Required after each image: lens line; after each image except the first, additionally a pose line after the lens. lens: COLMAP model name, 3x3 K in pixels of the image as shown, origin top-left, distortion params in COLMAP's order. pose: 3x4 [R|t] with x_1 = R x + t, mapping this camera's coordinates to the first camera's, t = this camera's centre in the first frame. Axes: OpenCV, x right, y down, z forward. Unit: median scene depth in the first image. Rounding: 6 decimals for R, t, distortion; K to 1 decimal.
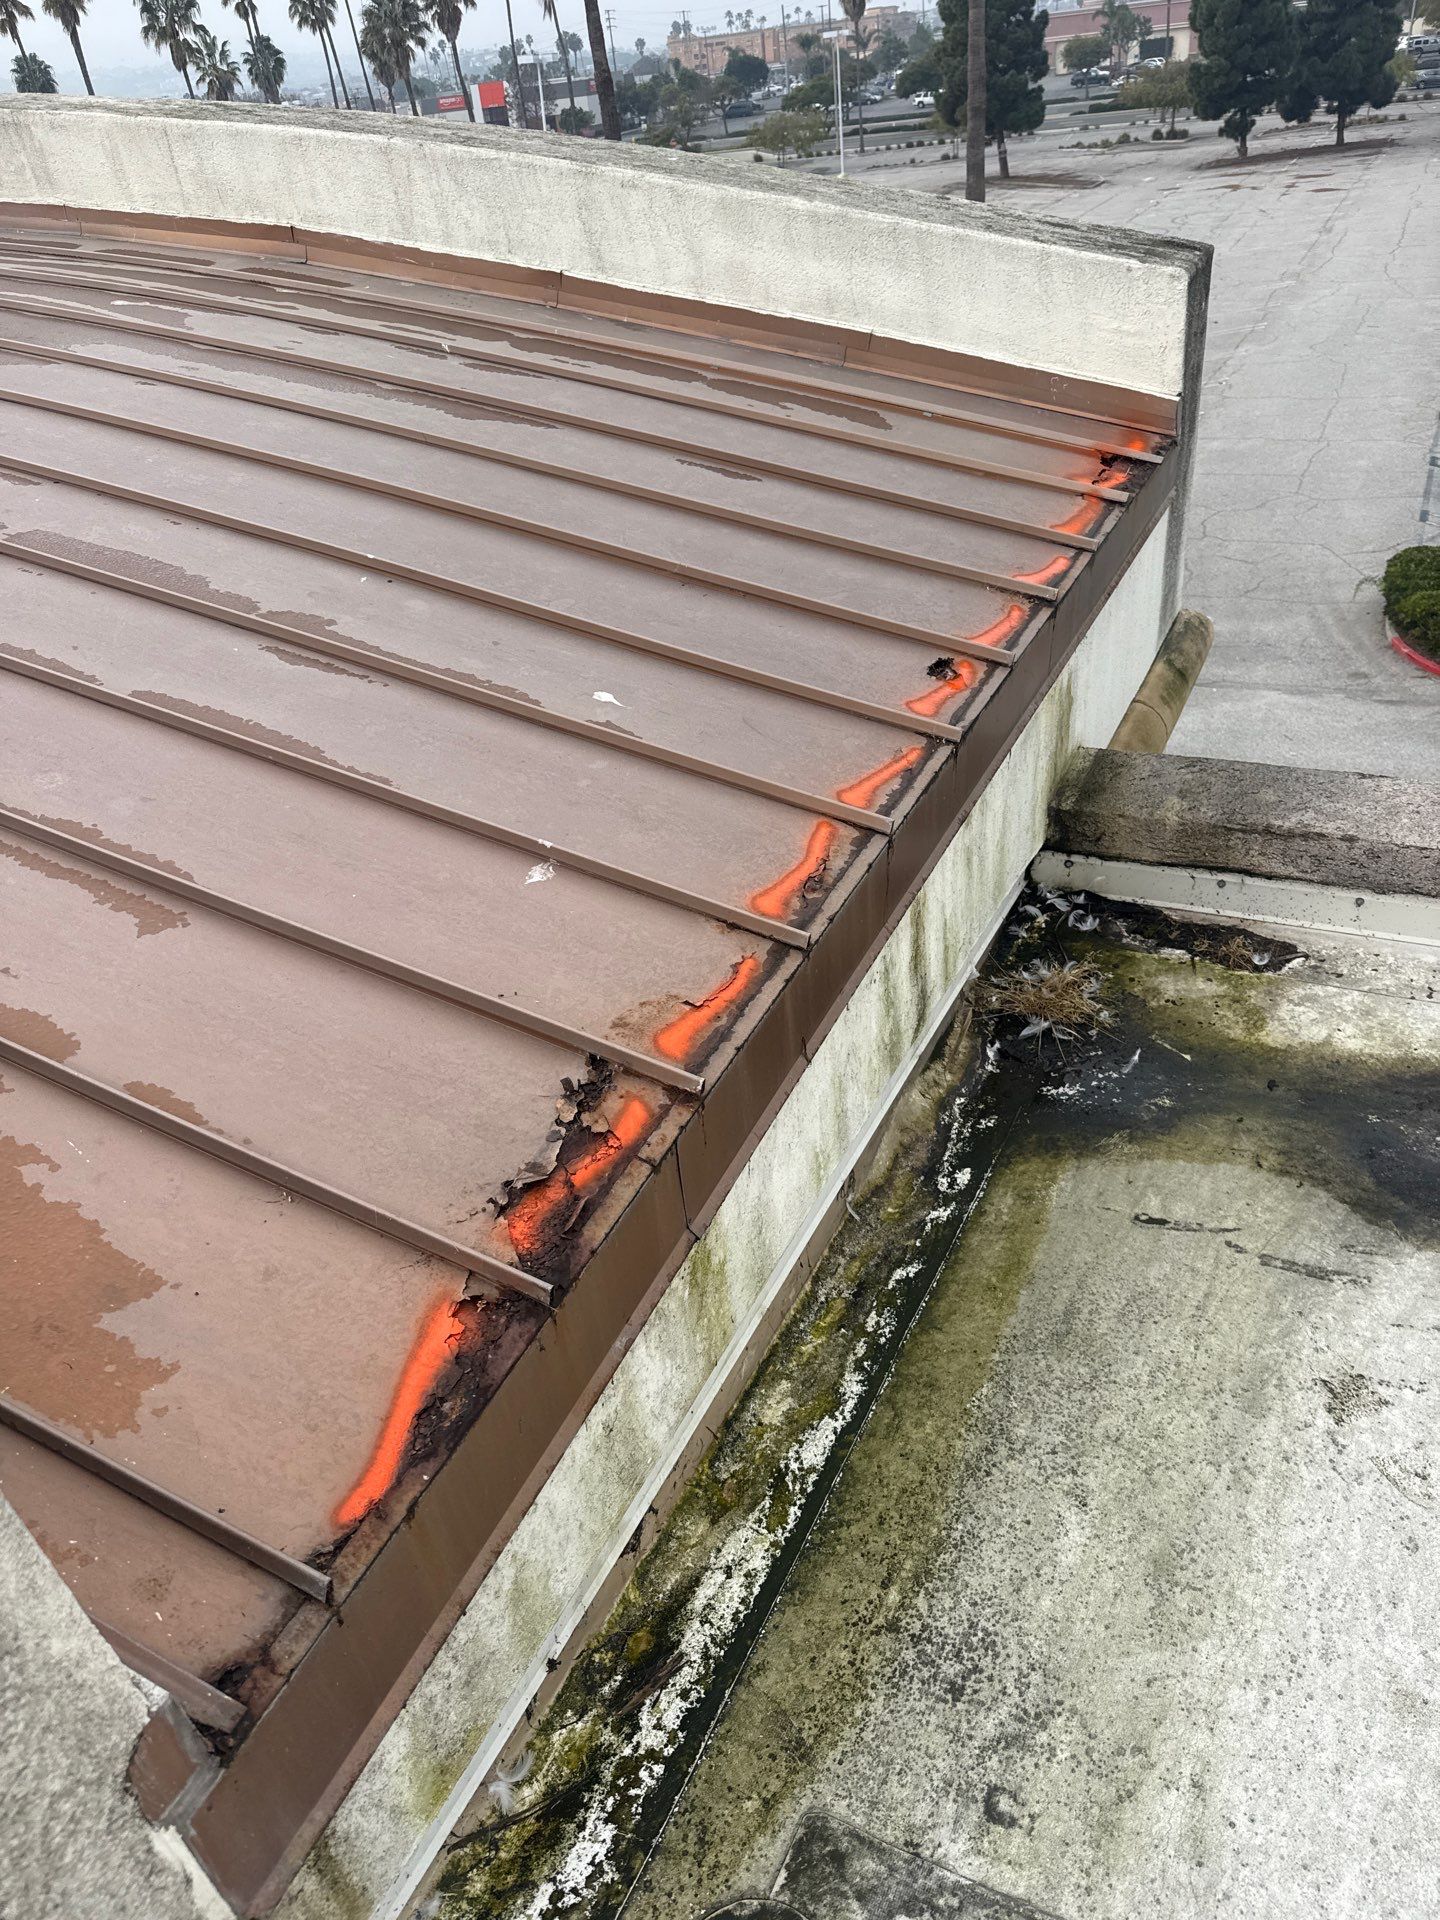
lens RADIAL K [[1381.9, 0, 705.4], [0, 1381.9, 955.9], [0, 0, 1]] dist [0.063269, -0.111593]
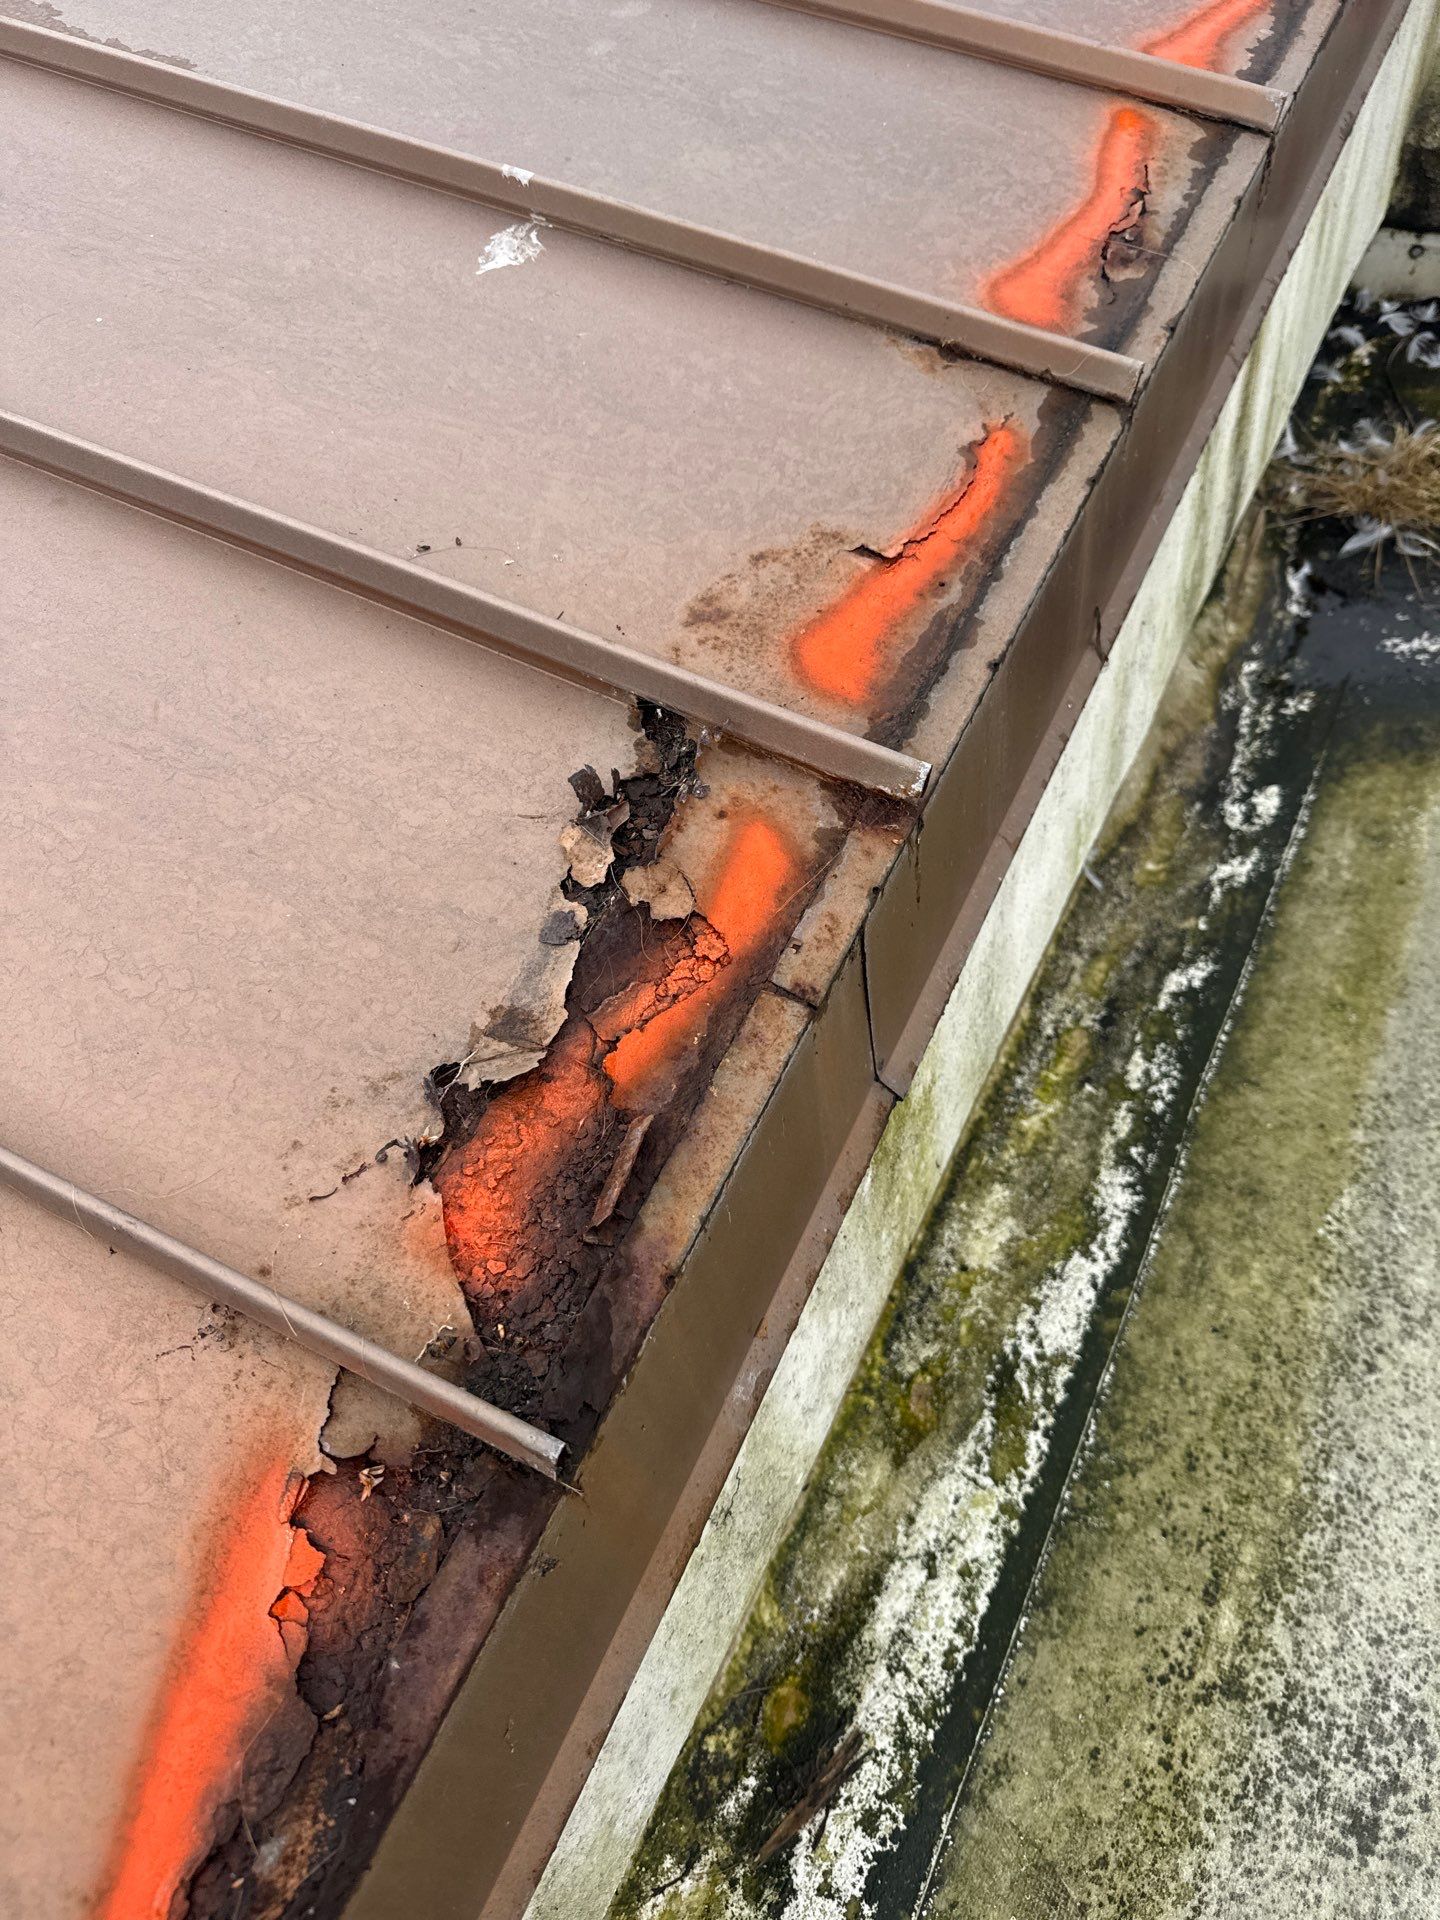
lens RADIAL K [[1381.9, 0, 705.4], [0, 1381.9, 955.9], [0, 0, 1]] dist [0.063269, -0.111593]
pose [[0.998207, -0.021079, -0.056030, -0.038582], [0.039196, 0.937574, 0.345571, 0.001607], [0.045248, -0.347147, 0.936718, 0.536034]]
